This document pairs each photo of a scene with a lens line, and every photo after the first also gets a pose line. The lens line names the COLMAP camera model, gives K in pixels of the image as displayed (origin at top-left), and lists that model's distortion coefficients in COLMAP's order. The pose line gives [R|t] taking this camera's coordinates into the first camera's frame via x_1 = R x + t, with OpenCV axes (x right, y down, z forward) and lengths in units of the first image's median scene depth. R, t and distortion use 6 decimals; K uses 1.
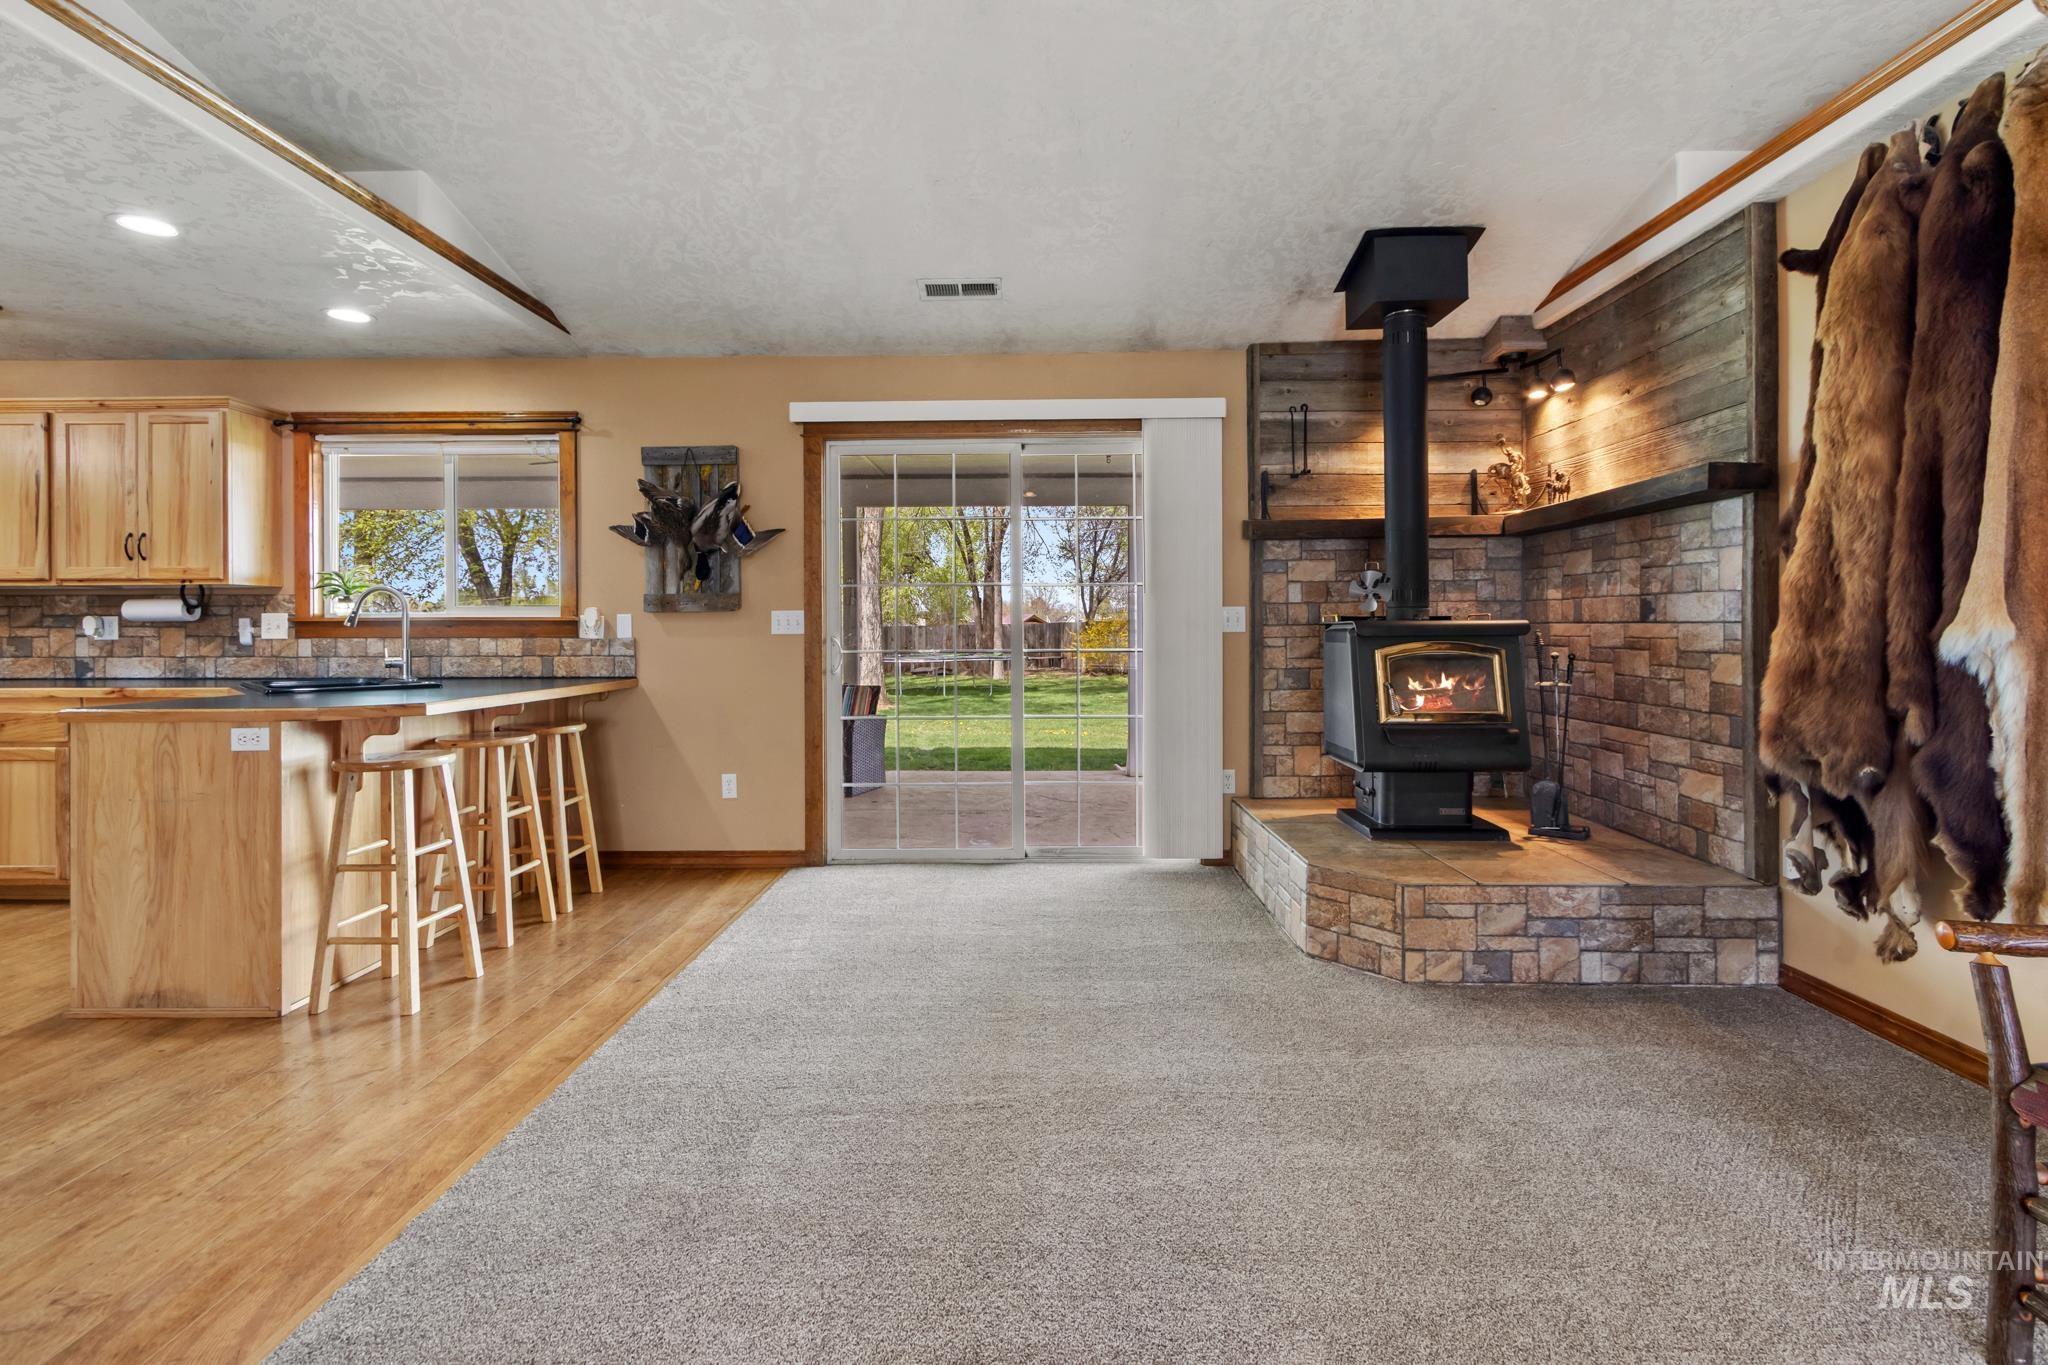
lens RADIAL K [[953.5, 0, 1034.2], [0, 953.5, 630.8], [0, 0, 1]] dist [0.011132, -0.004533]
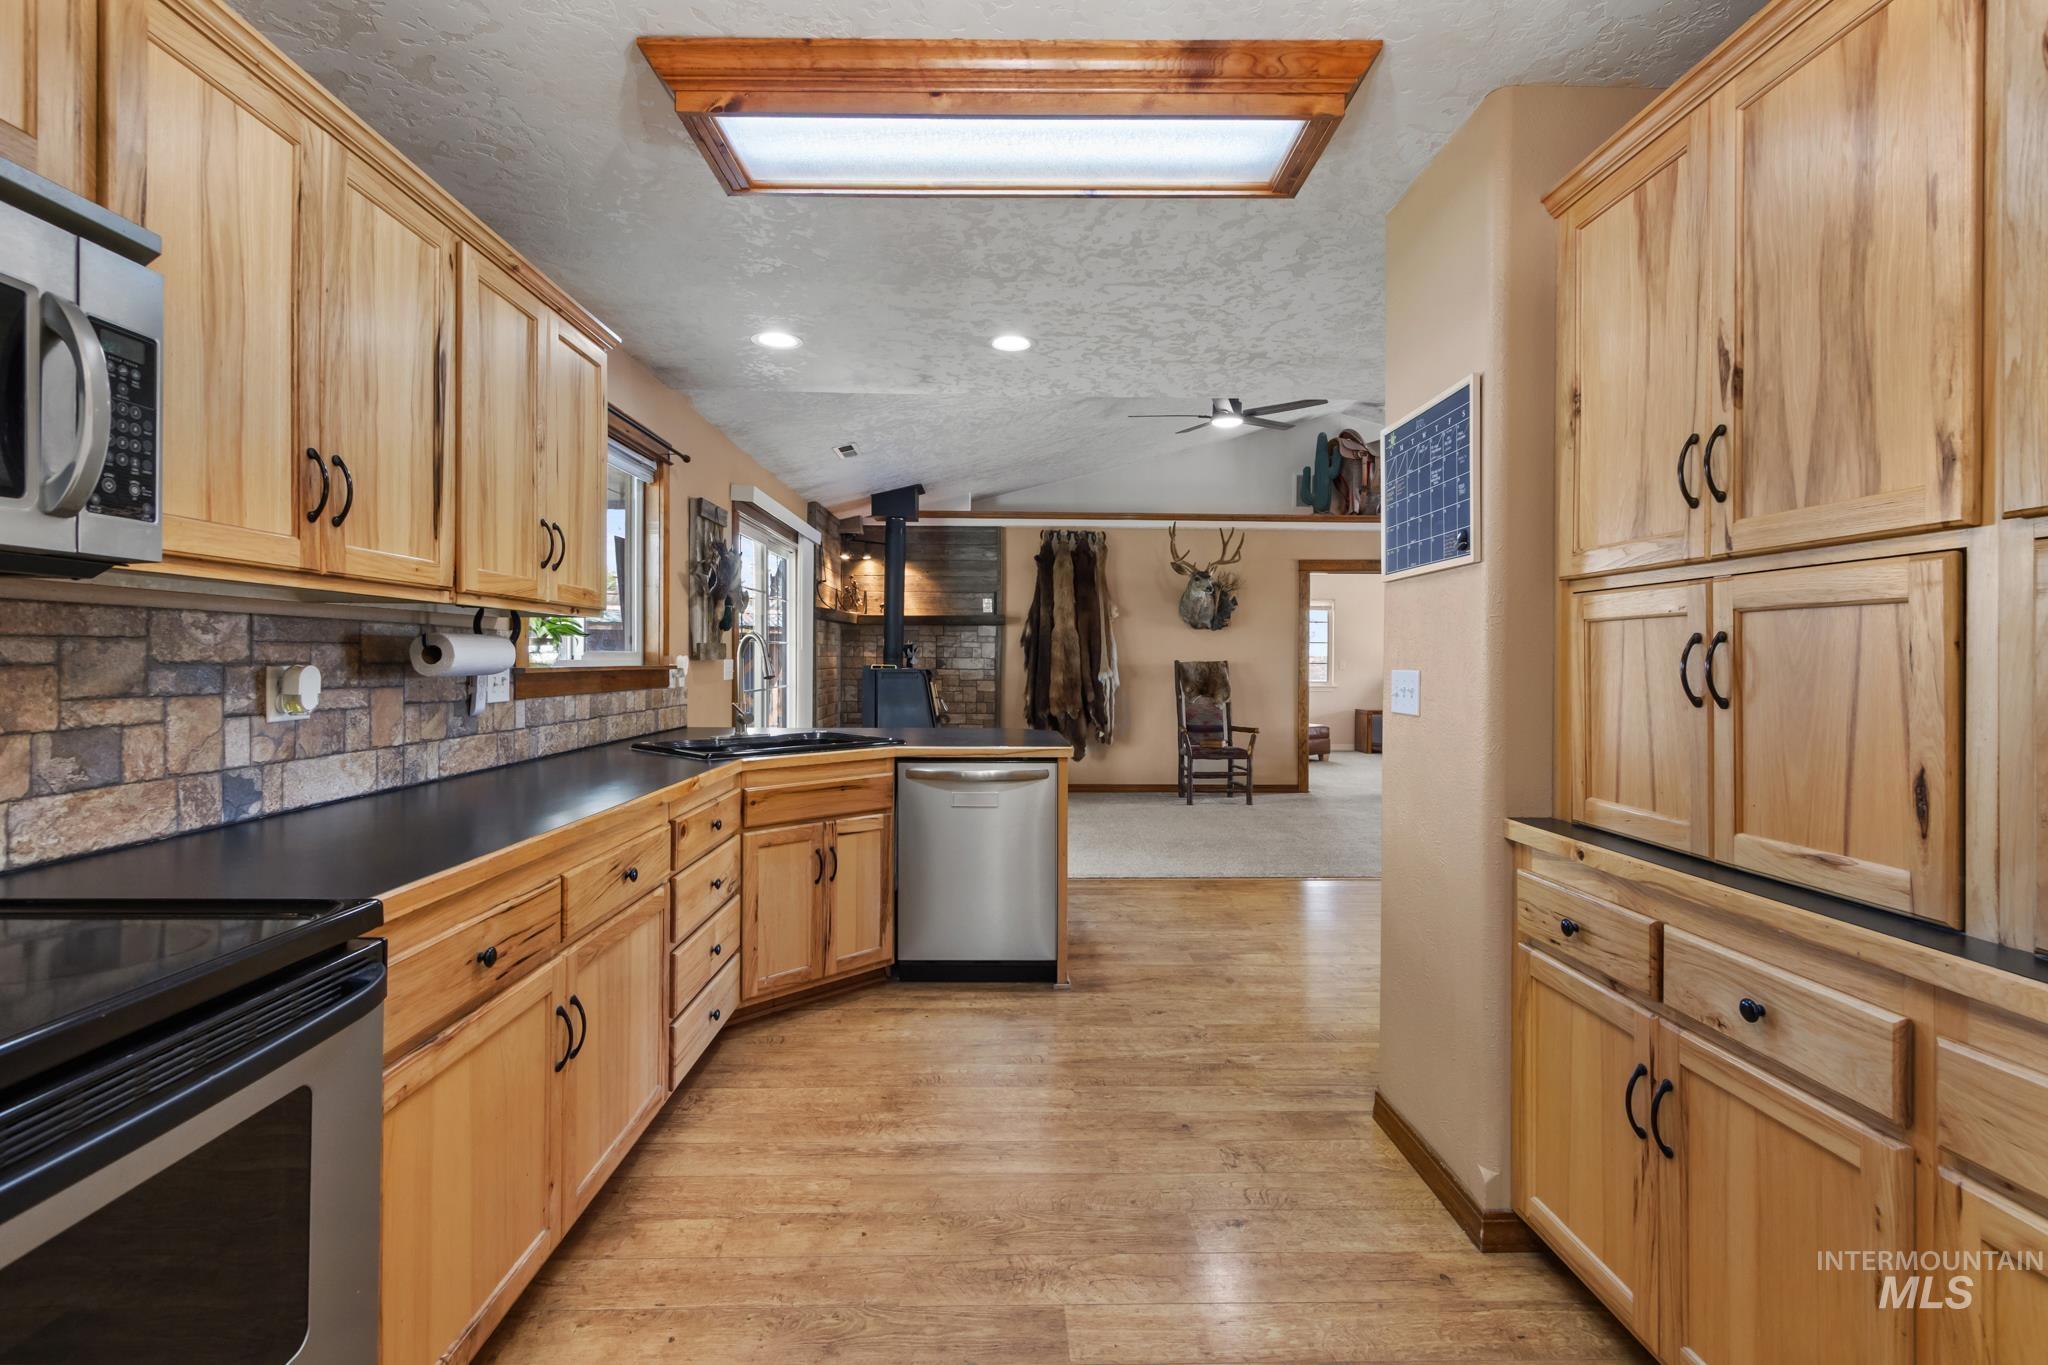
lens RADIAL K [[953.5, 0, 1022.6], [0, 953.5, 661.9], [0, 0, 1]] dist [0.011132, -0.004533]
pose [[-0.044776, 0.002201, 0.998995, -1.471975], [-0.003803, 0.999990, -0.002374, -0.017766], [-0.998990, -0.003906, -0.044767, 0.724673]]
